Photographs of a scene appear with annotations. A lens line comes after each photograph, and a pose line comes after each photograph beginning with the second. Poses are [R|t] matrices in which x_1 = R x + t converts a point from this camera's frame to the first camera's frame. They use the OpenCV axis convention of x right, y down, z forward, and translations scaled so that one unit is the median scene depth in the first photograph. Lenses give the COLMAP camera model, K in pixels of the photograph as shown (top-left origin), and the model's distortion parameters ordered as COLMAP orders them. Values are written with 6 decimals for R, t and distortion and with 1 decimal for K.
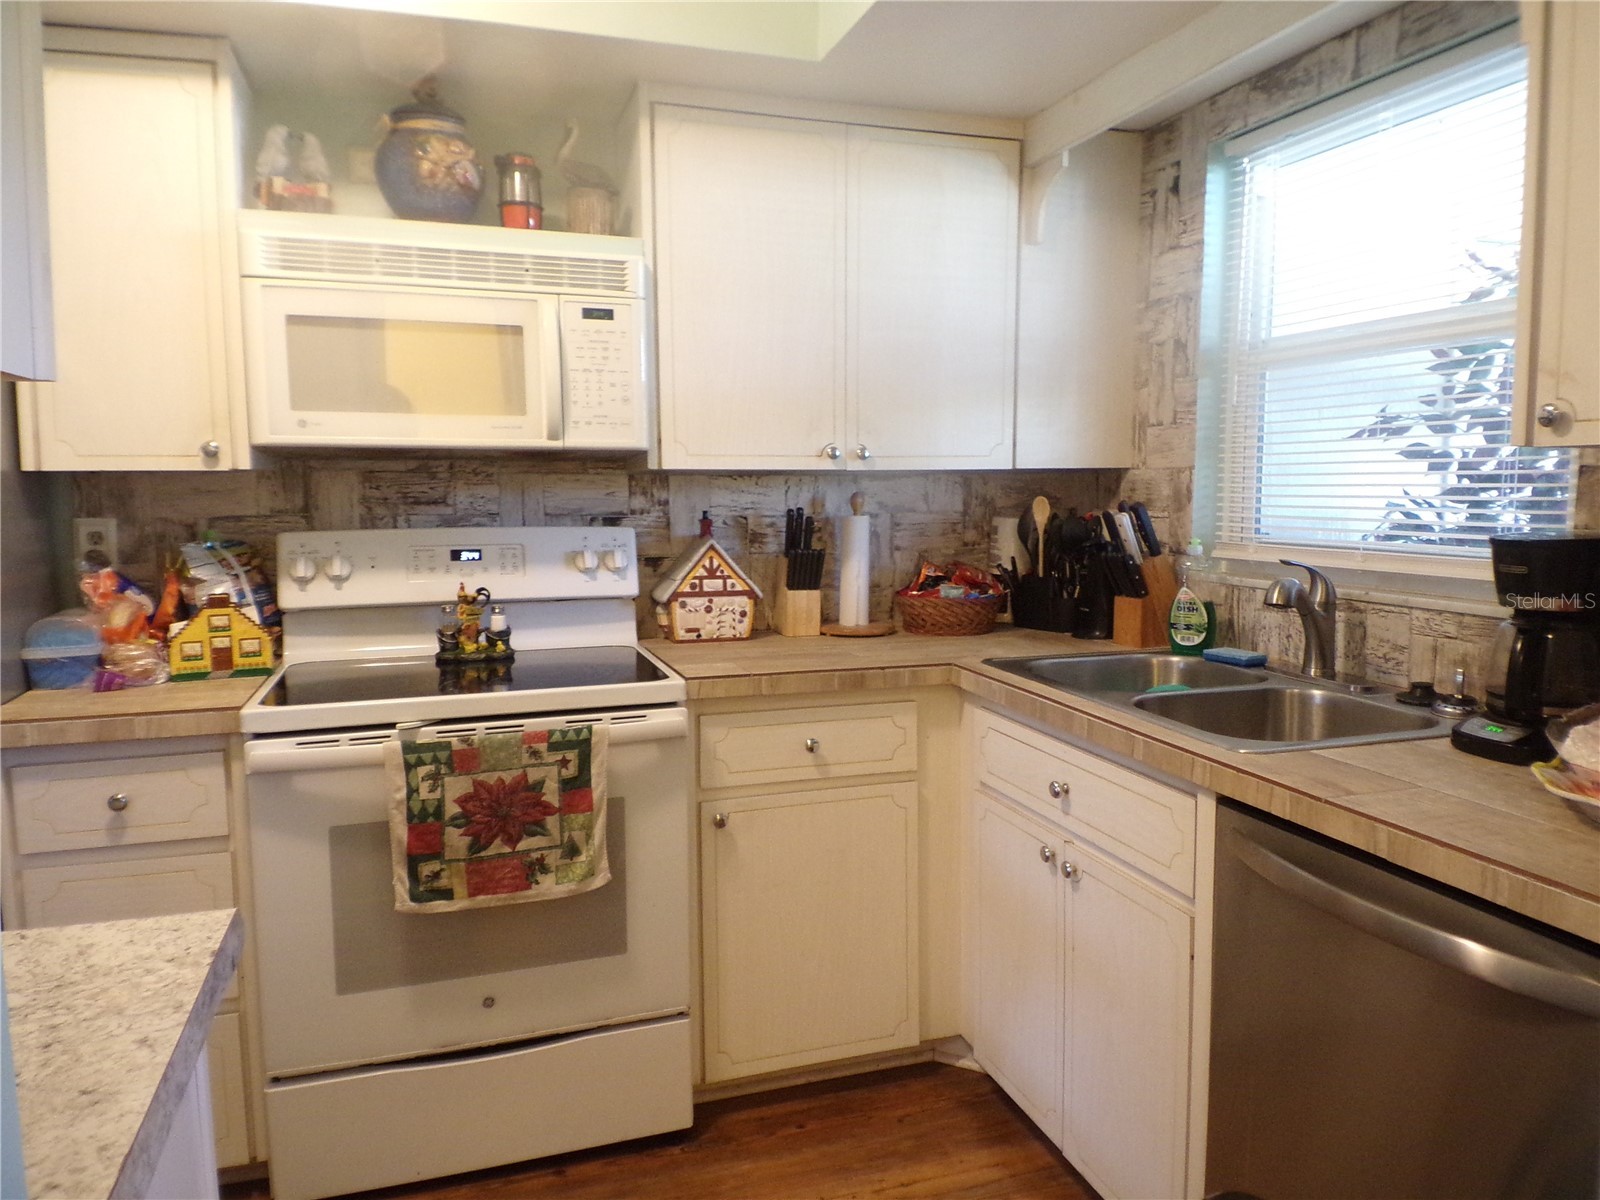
lens RADIAL K [[1121.0, 0, 810.7], [0, 1121.0, 604.2], [0, 0, 1]] dist [0.131593, -0.180451]
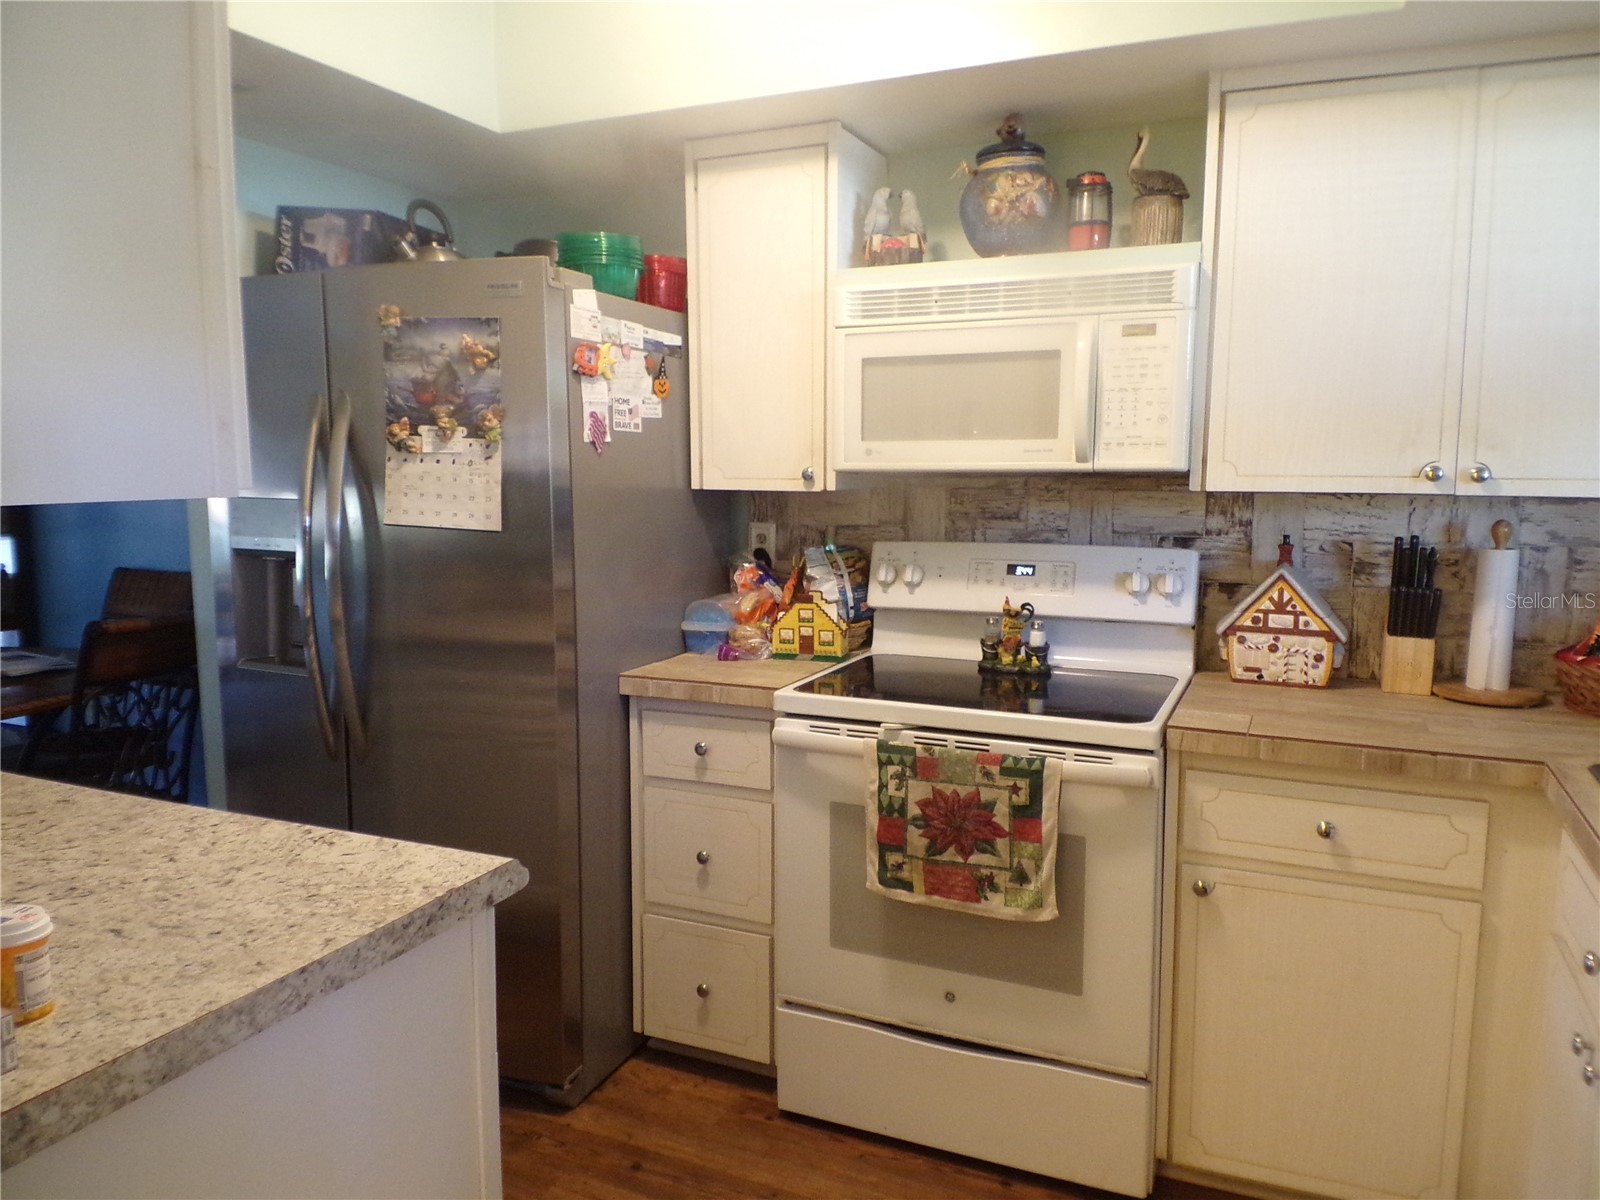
lens RADIAL K [[1121.0, 0, 810.7], [0, 1121.0, 604.2], [0, 0, 1]] dist [0.131593, -0.180451]
pose [[0.740134, 0.092230, -0.666105, 0.264143], [-0.077463, 0.995649, 0.051787, -0.054376], [0.667983, 0.013269, 0.744058, 0.107604]]
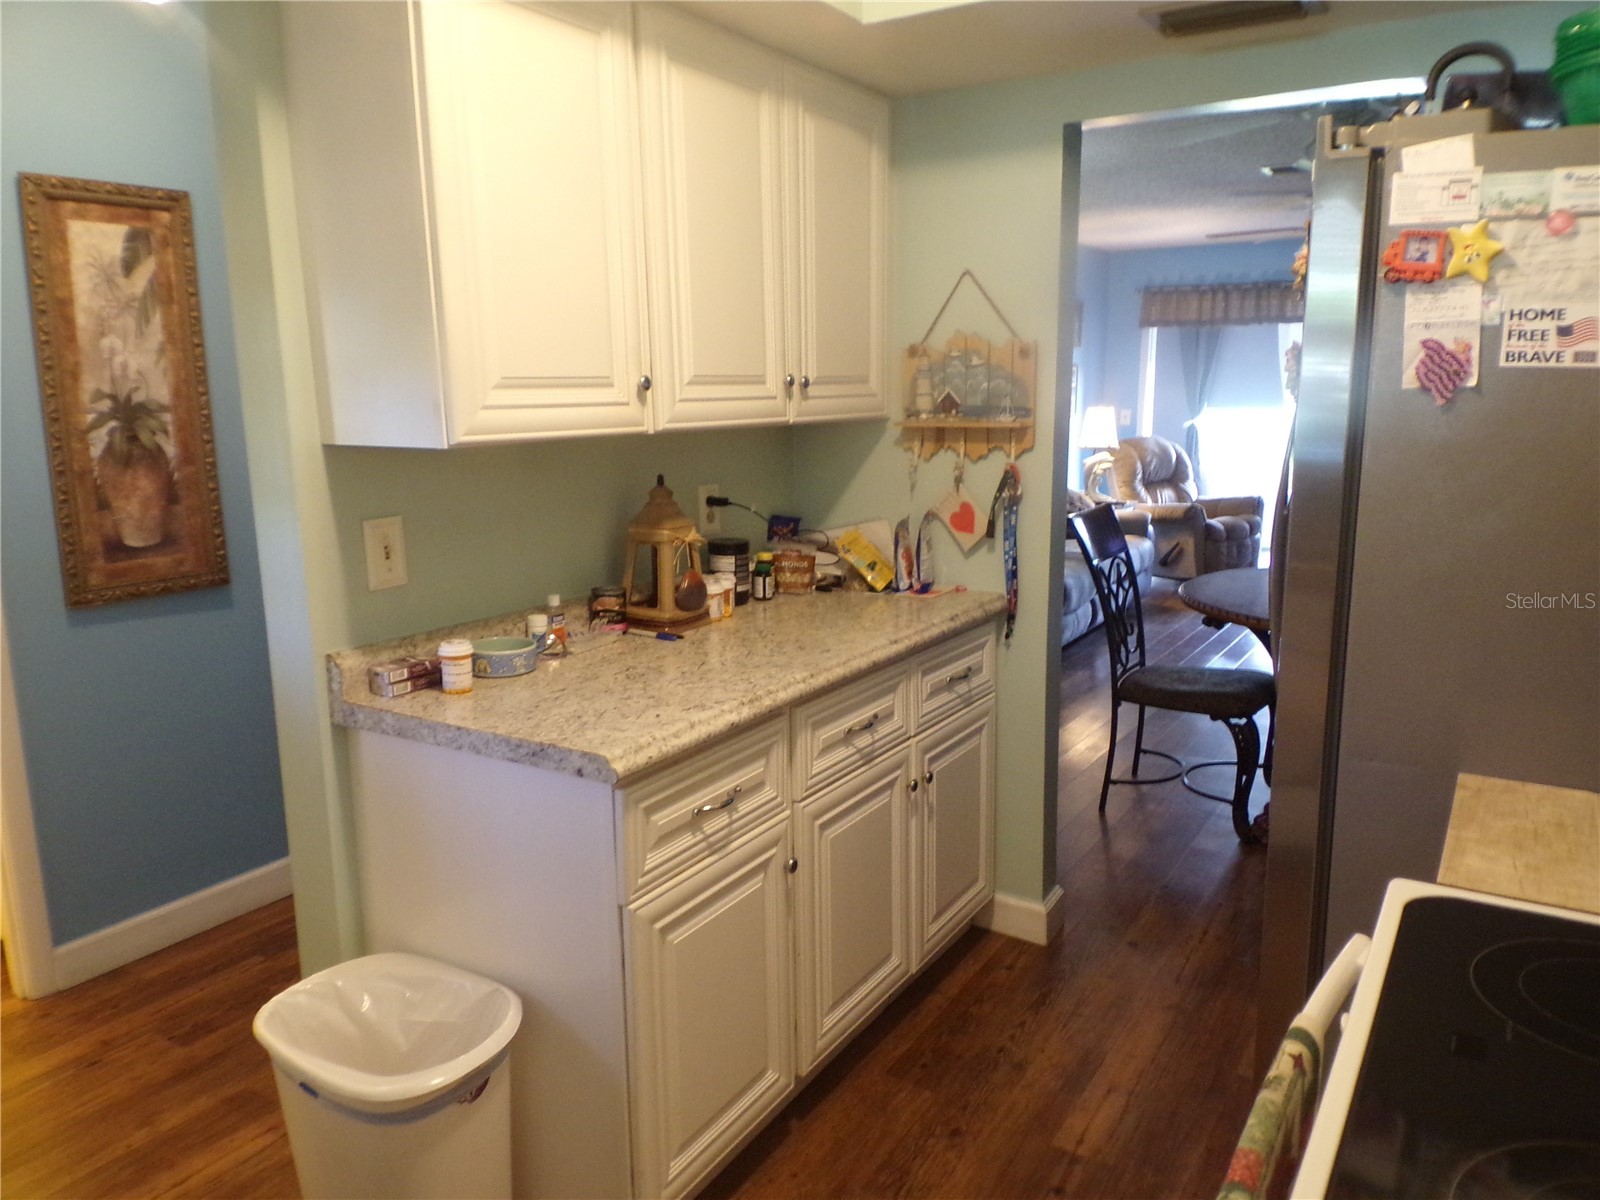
lens RADIAL K [[1121.0, 0, 810.7], [0, 1121.0, 604.2], [0, 0, 1]] dist [0.131593, -0.180451]
pose [[-0.771807, 0.139810, -0.620296, 0.105856], [-0.050135, 0.959110, 0.278557, -0.177639], [0.633877, 0.246091, -0.733239, 1.010344]]
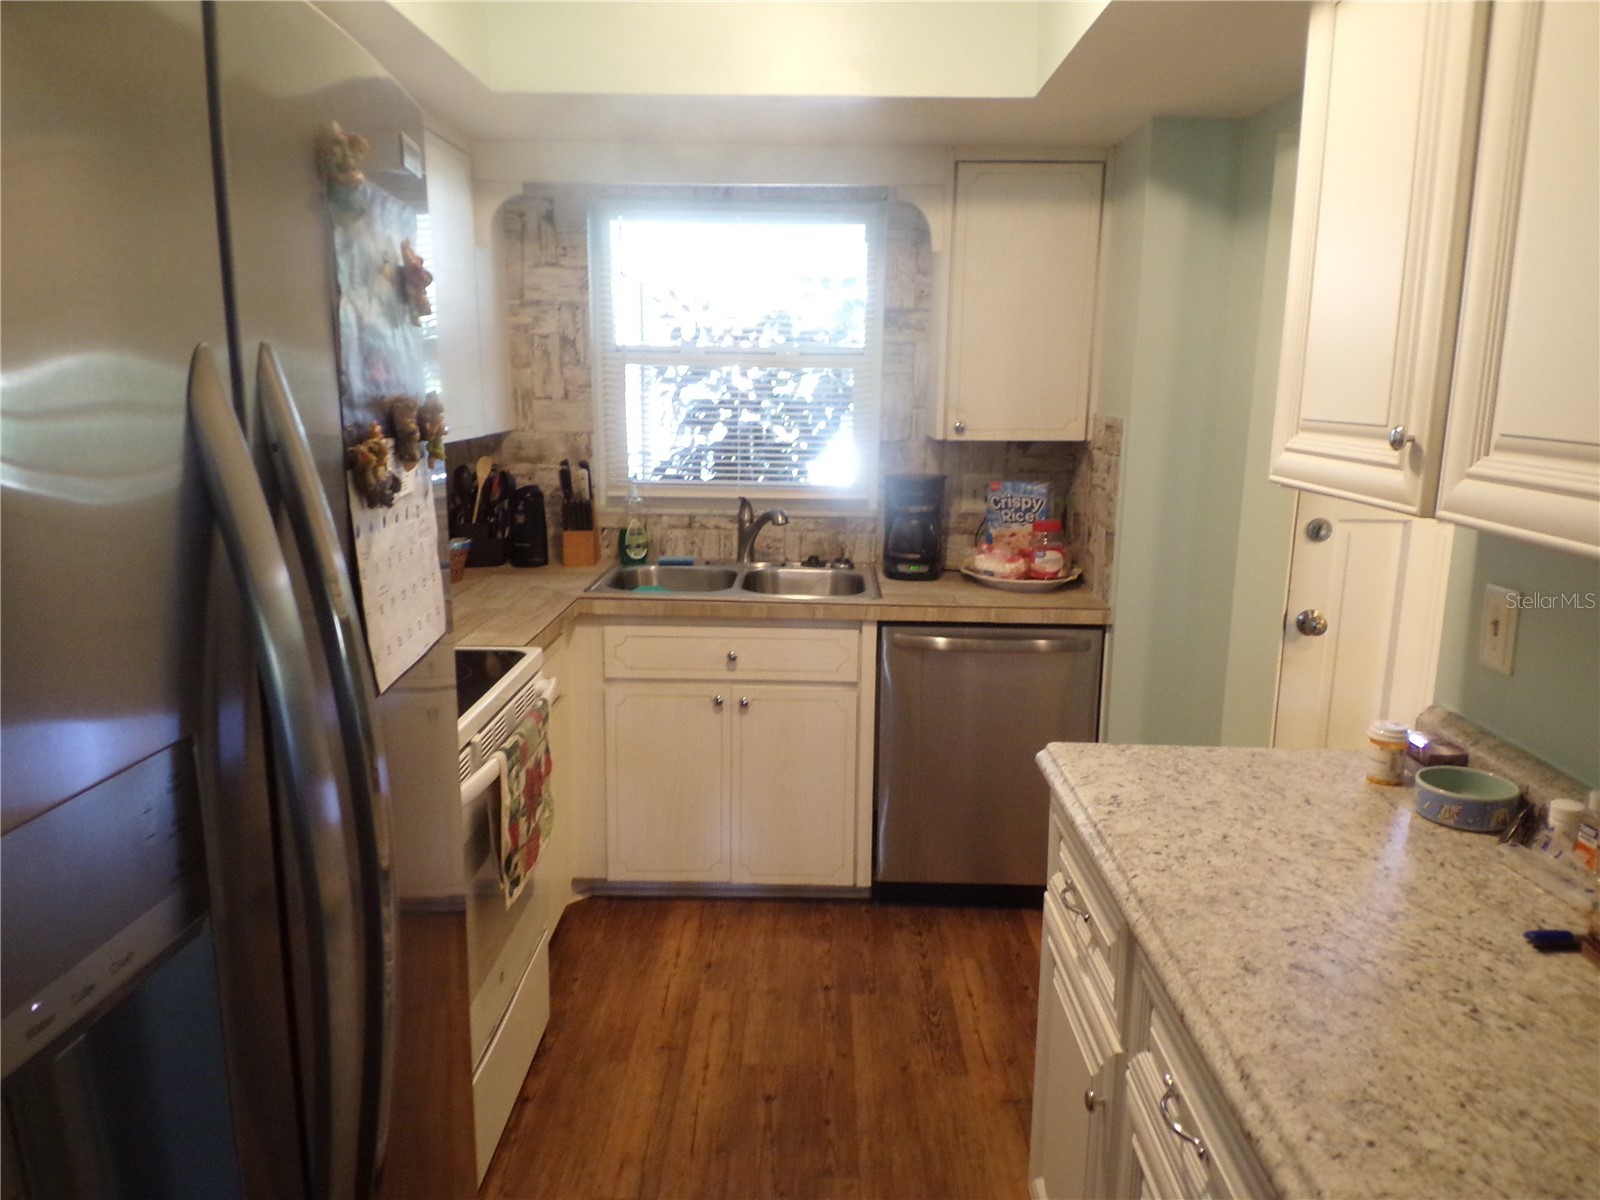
lens RADIAL K [[1121.0, 0, 810.7], [0, 1121.0, 604.2], [0, 0, 1]] dist [0.131593, -0.180451]
pose [[0.321725, -0.180466, 0.929475, -1.006158], [0.085477, 0.983195, 0.161310, -0.127154], [-0.942967, 0.027551, 0.331745, 0.328341]]
